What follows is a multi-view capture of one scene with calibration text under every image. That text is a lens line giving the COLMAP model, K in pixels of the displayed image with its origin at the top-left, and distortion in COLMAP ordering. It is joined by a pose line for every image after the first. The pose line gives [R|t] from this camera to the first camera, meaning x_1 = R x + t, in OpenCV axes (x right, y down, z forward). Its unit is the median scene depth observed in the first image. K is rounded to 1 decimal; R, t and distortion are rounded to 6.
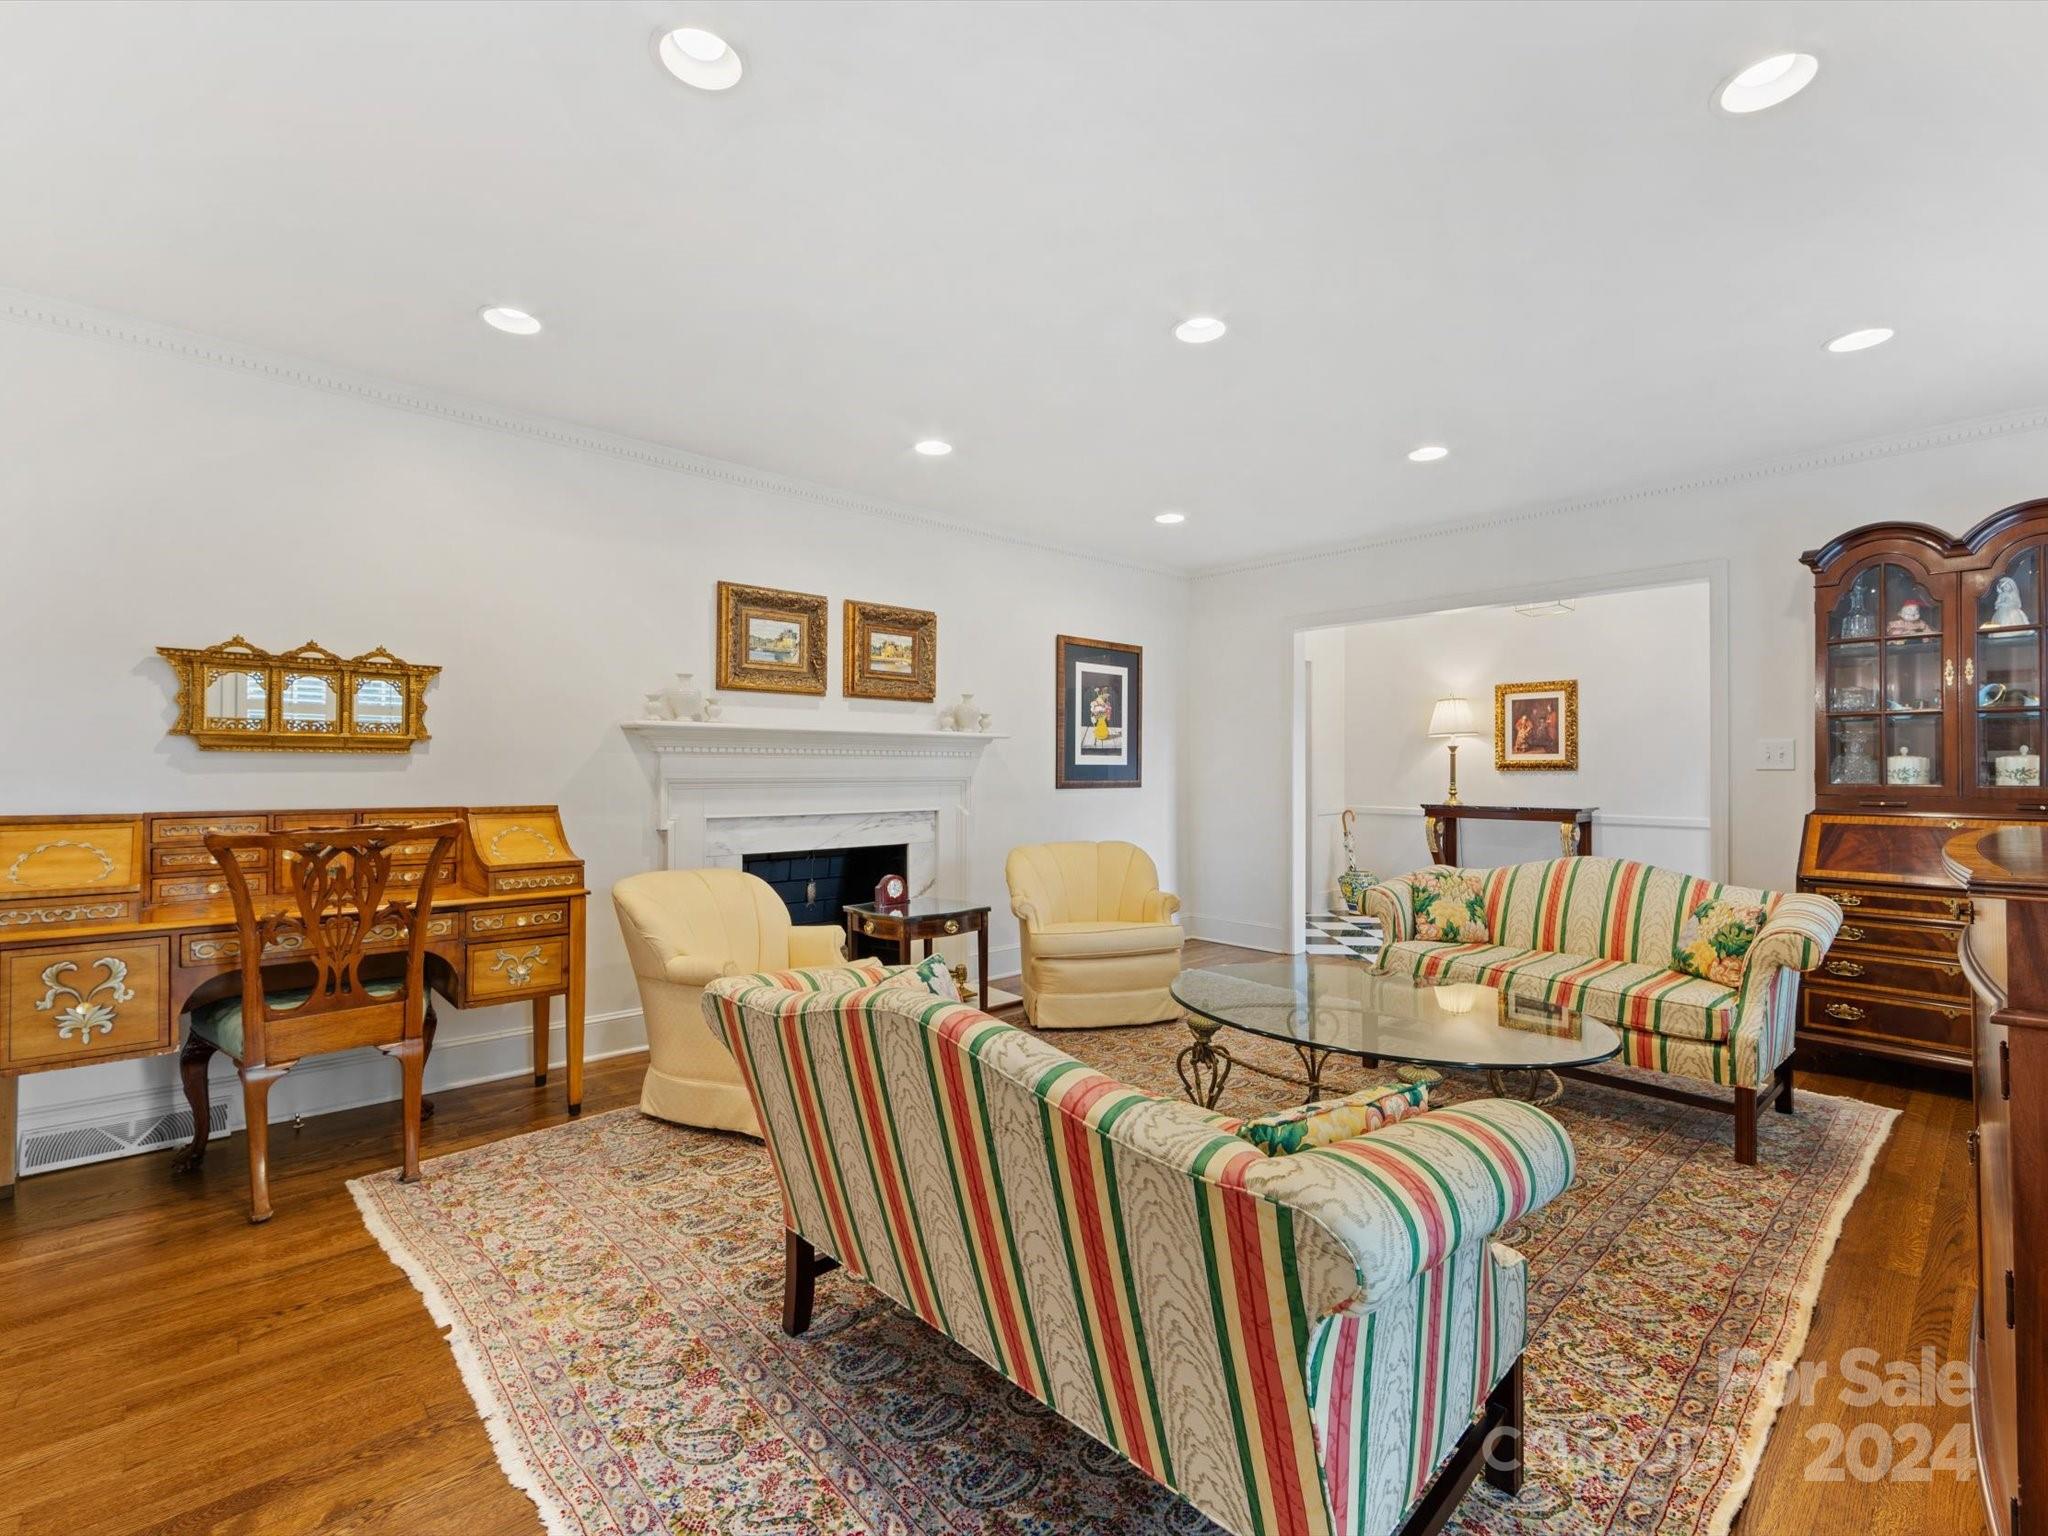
lens RADIAL K [[904.0, 0, 1025.7], [0, 904.0, 772.5], [0, 0, 1]] dist [-0.003114, -0.000364]
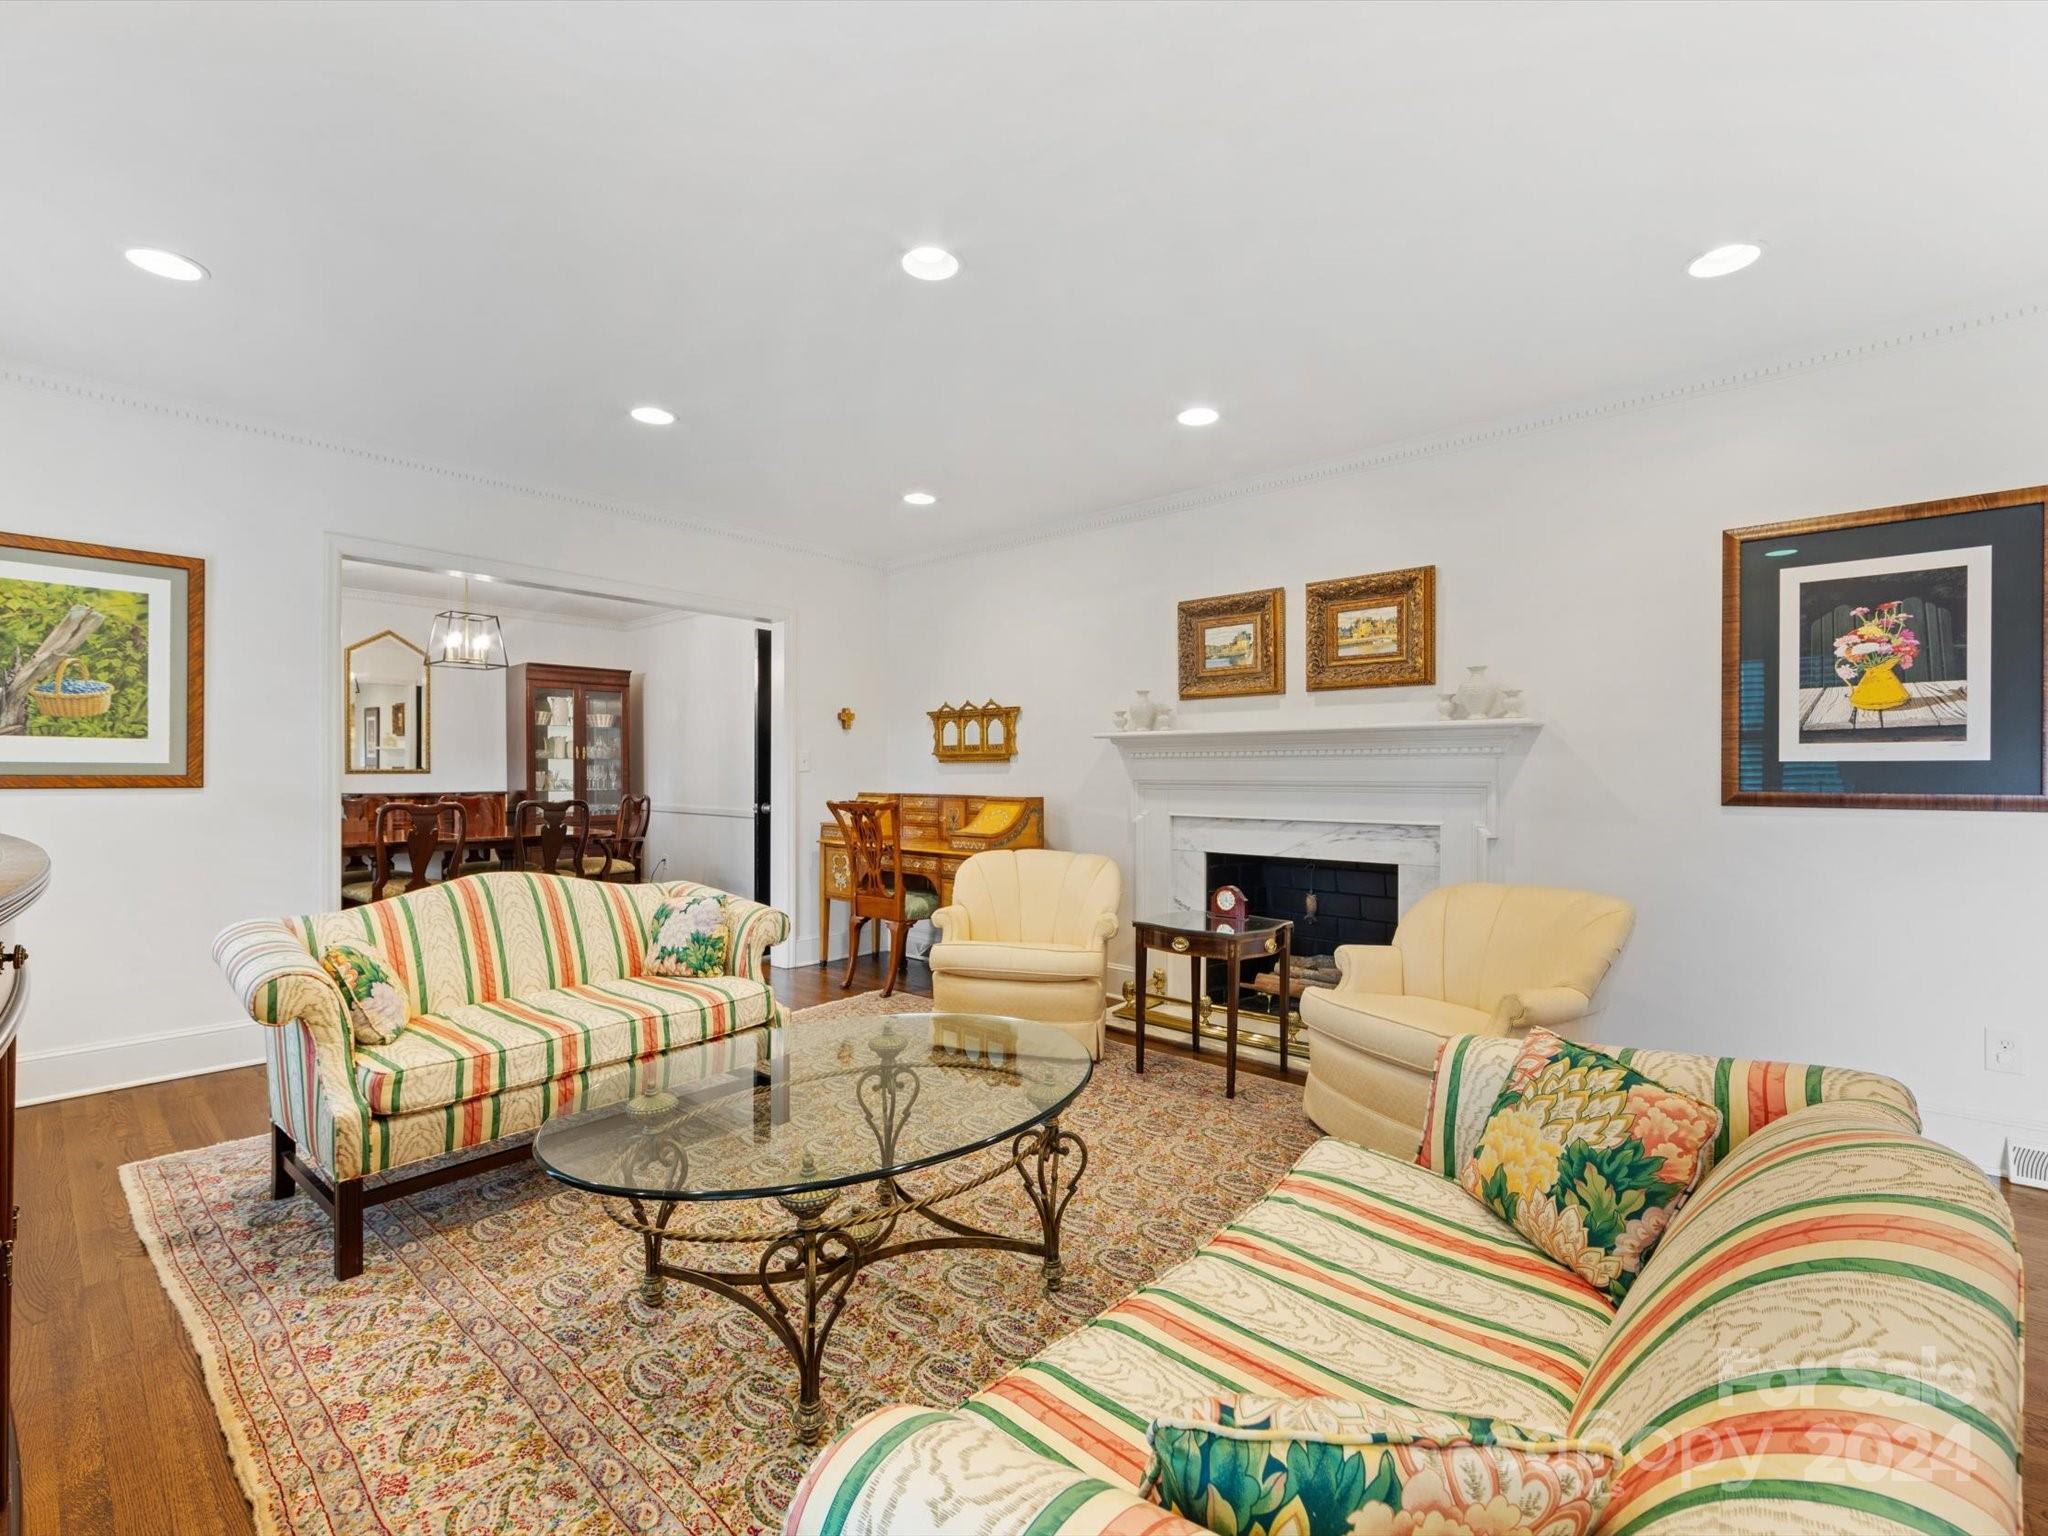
lens RADIAL K [[904.0, 0, 1021.4], [0, 904.0, 777.8], [0, 0, 1]] dist [-0.003114, -0.000364]
pose [[0.103720, 0.001945, -0.994605, 0.644796], [-0.004749, 0.999988, 0.001461, 0.002412], [0.994595, 0.004572, 0.103728, 0.599730]]
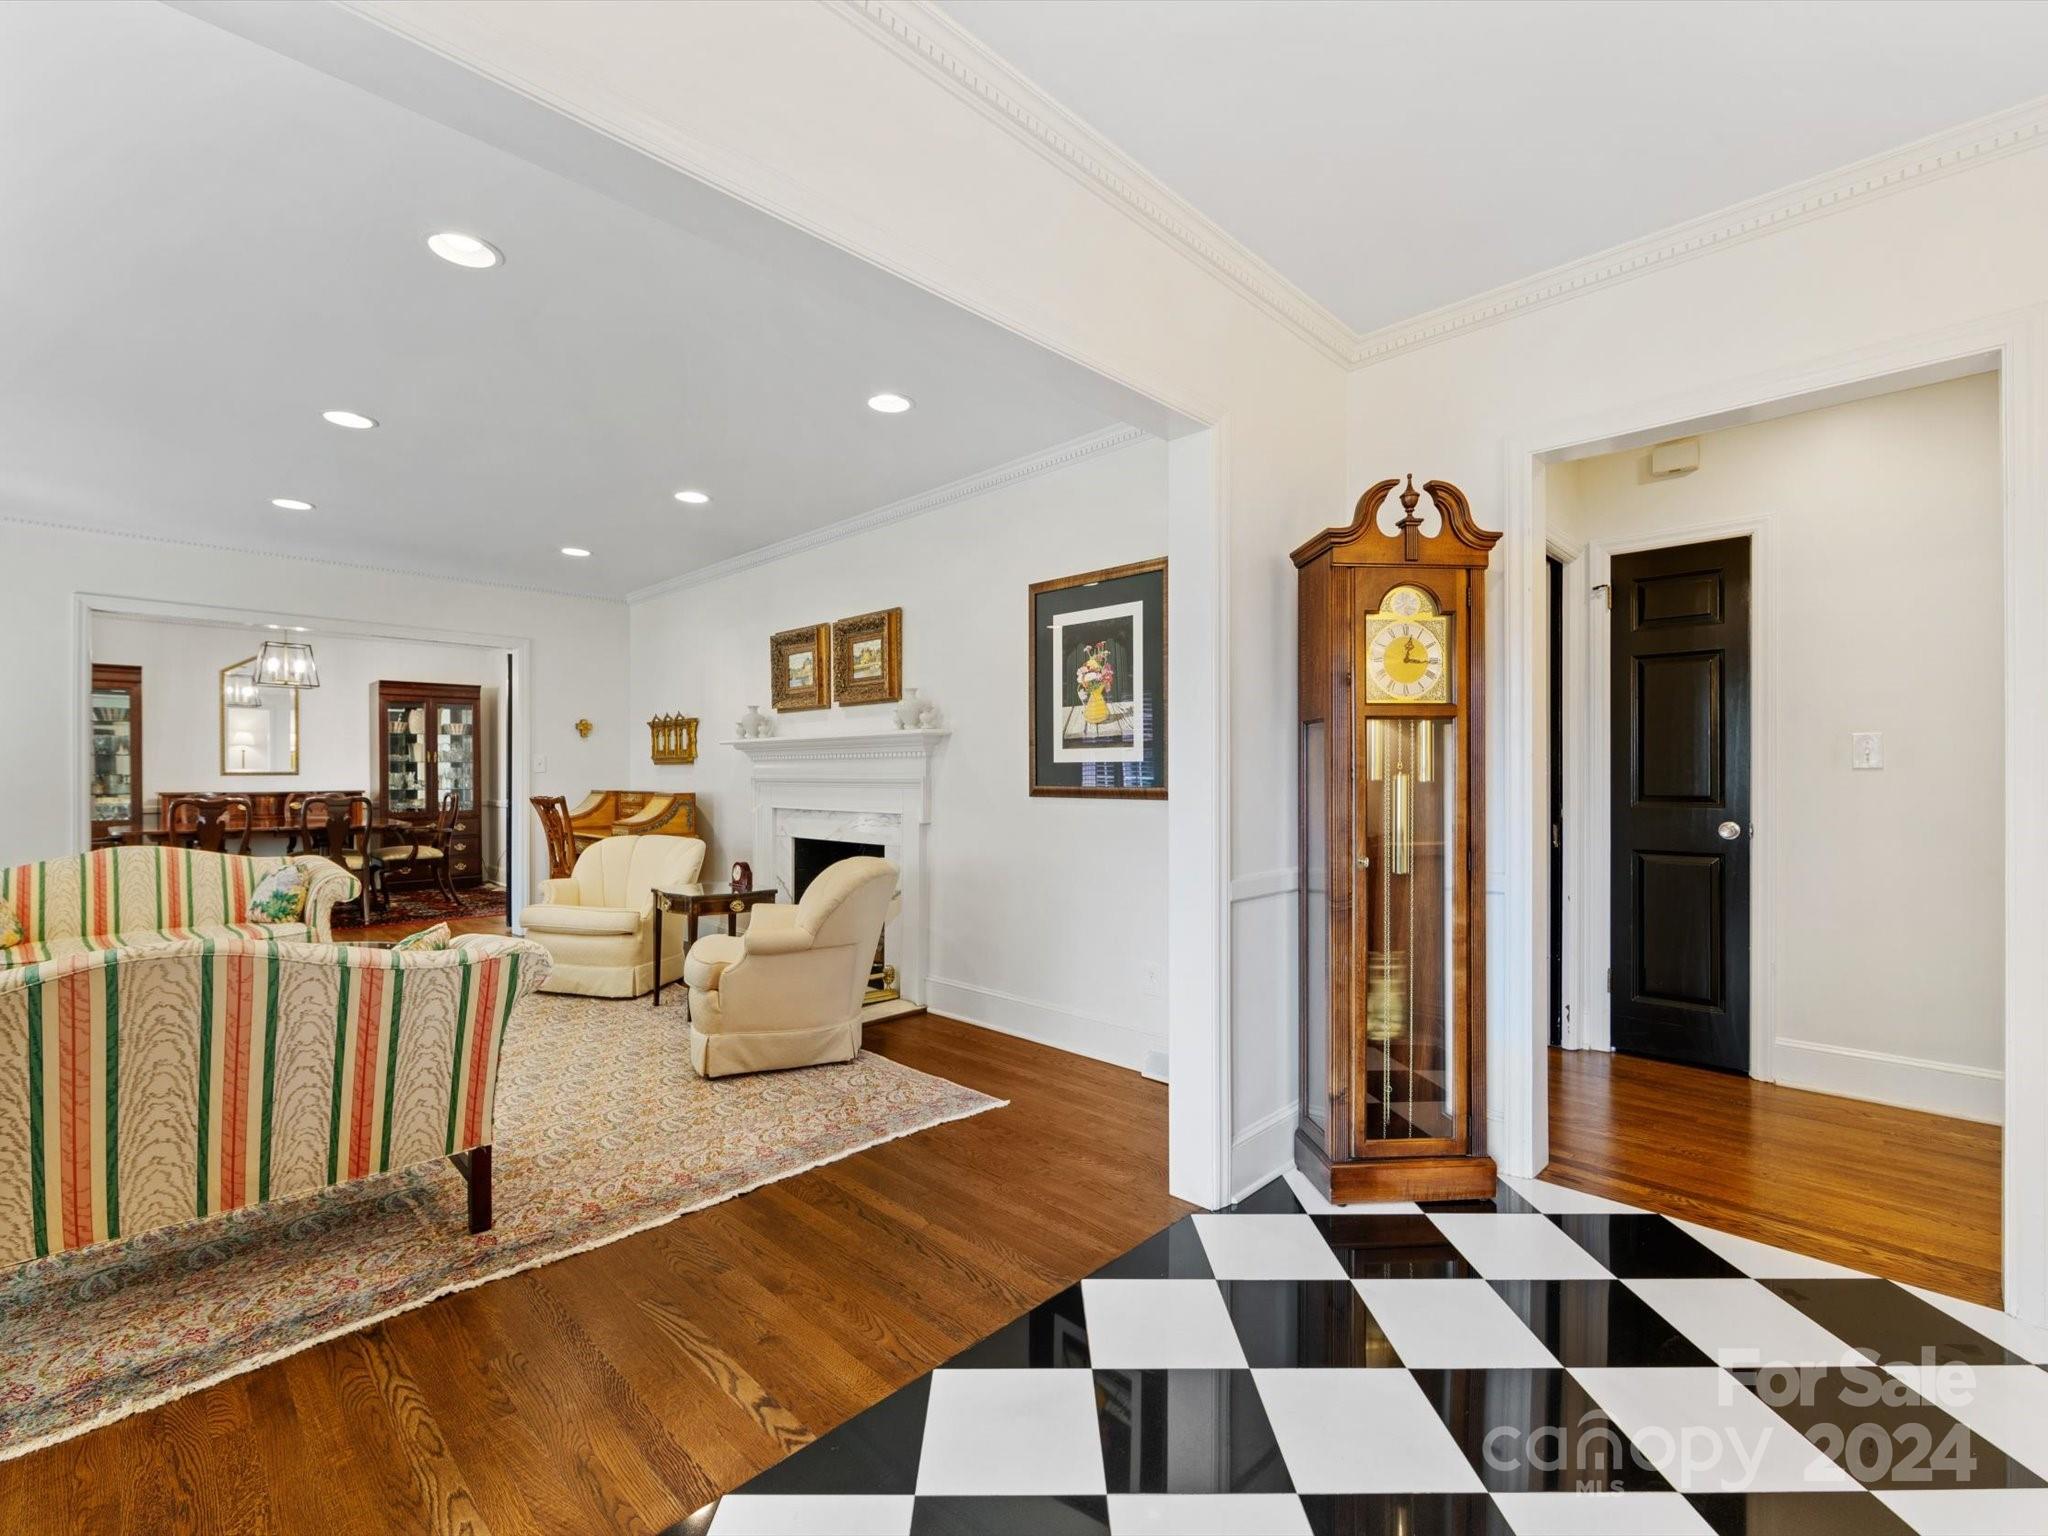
lens RADIAL K [[904.0, 0, 1022.9], [0, 904.0, 771.4], [0, 0, 1]] dist [-0.003114, -0.000364]
pose [[0.049478, -0.004883, -0.998763, 0.898143], [-0.001943, 0.999986, -0.004986, 0.001594], [0.998773, 0.002187, 0.049468, 1.129160]]
